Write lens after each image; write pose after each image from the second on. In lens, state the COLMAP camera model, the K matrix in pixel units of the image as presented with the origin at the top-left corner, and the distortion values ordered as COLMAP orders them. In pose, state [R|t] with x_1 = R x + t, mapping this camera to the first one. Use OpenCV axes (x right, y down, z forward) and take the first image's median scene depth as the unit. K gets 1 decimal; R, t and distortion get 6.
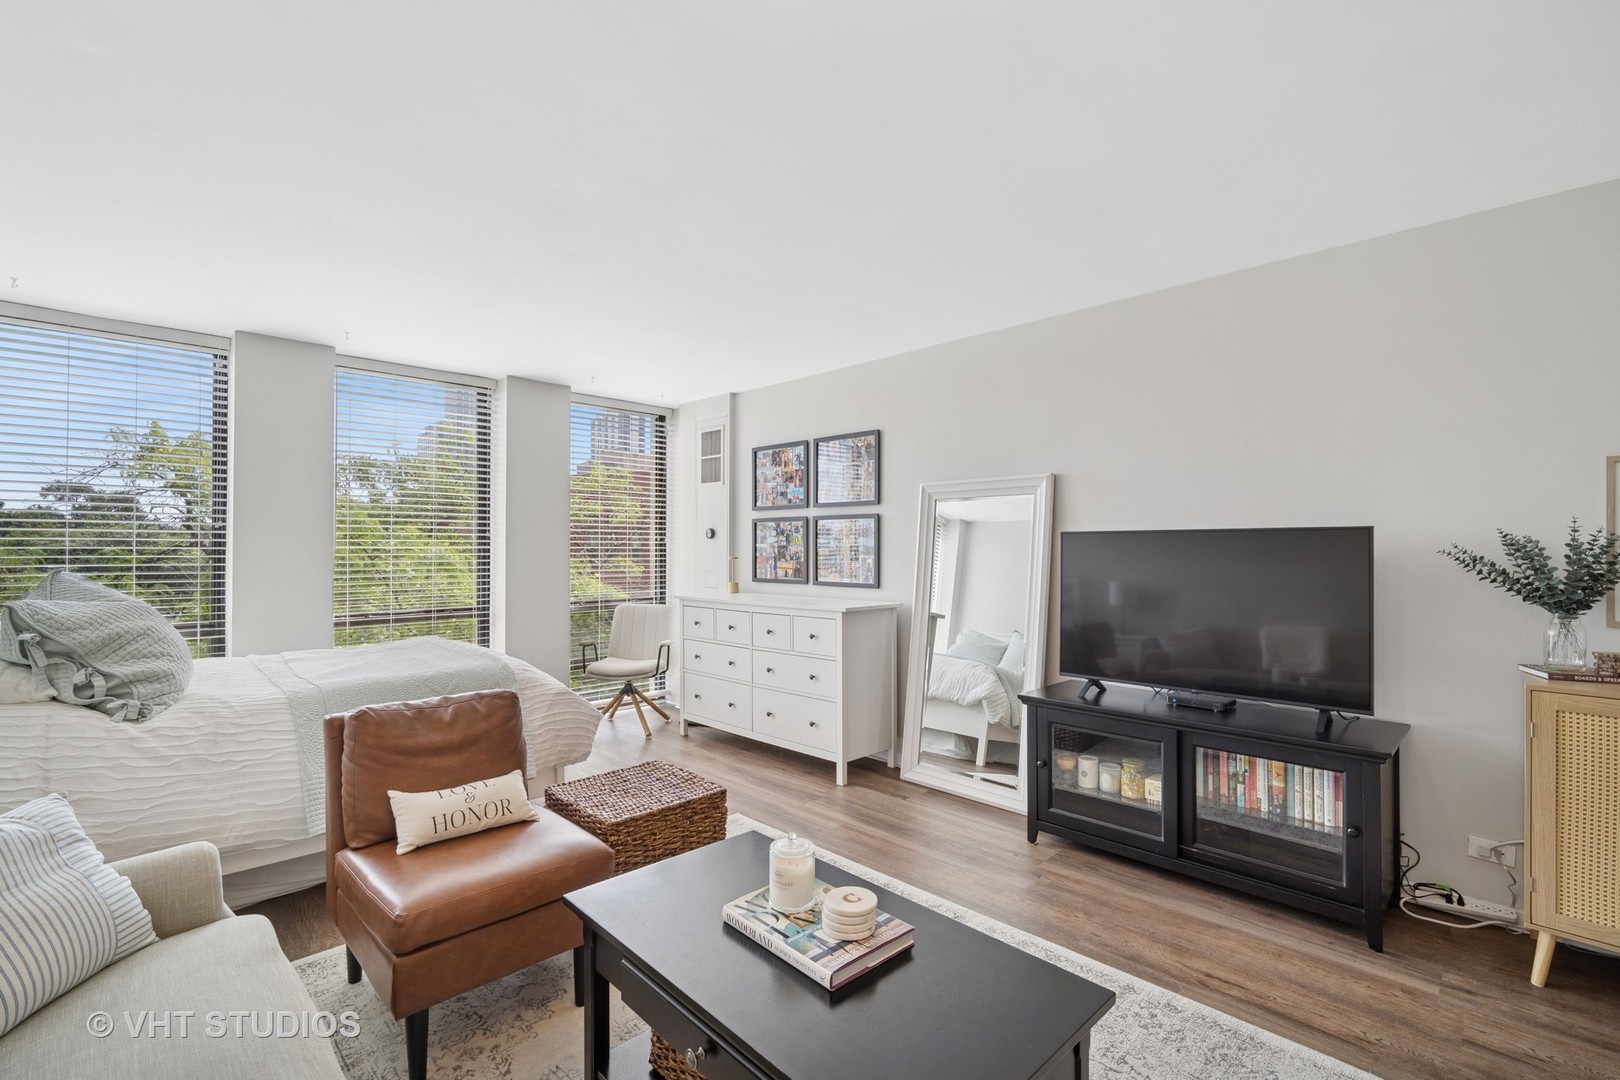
lens RADIAL K [[710.1, 0, 811.7], [0, 710.1, 545.1], [0, 0, 1]] dist [-0.008788, 0.001119]
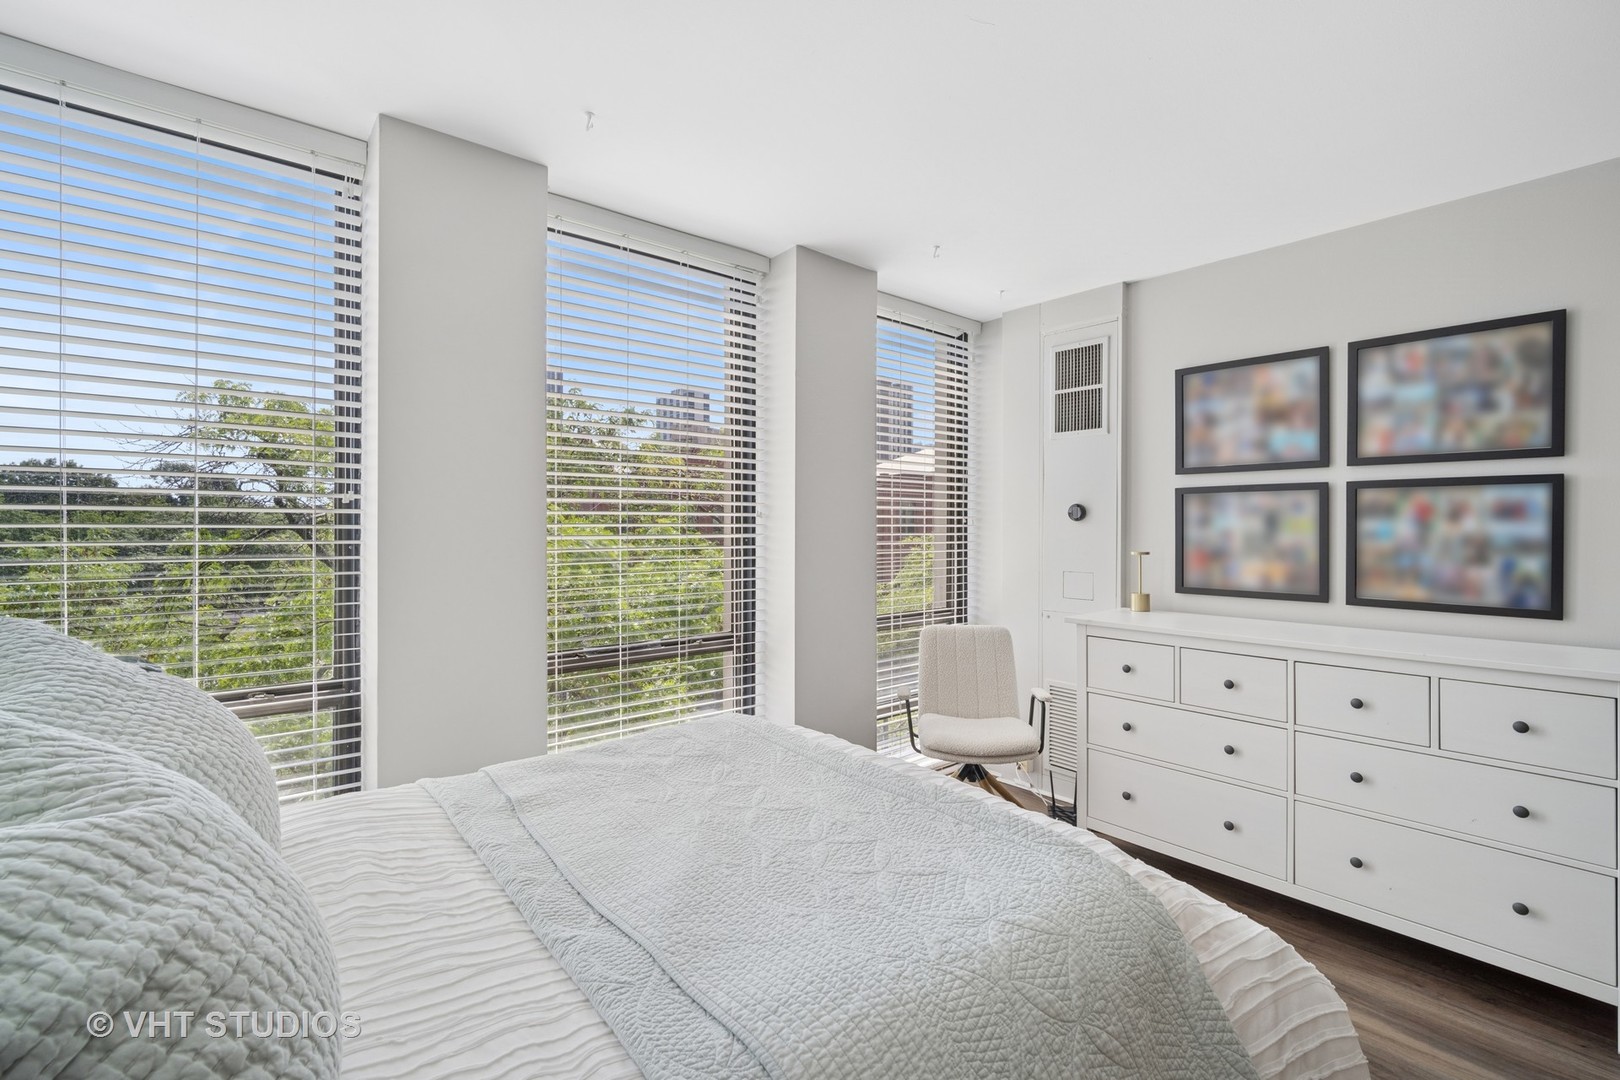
lens RADIAL K [[710.1, 0, 809.0], [0, 710.1, 530.8], [0, 0, 1]] dist [-0.008788, 0.001119]
pose [[0.996889, 0.000884, -0.078809, -0.379459], [0.000068, 0.999927, 0.012075, -0.008852], [0.078814, -0.012042, 0.996817, 0.417478]]
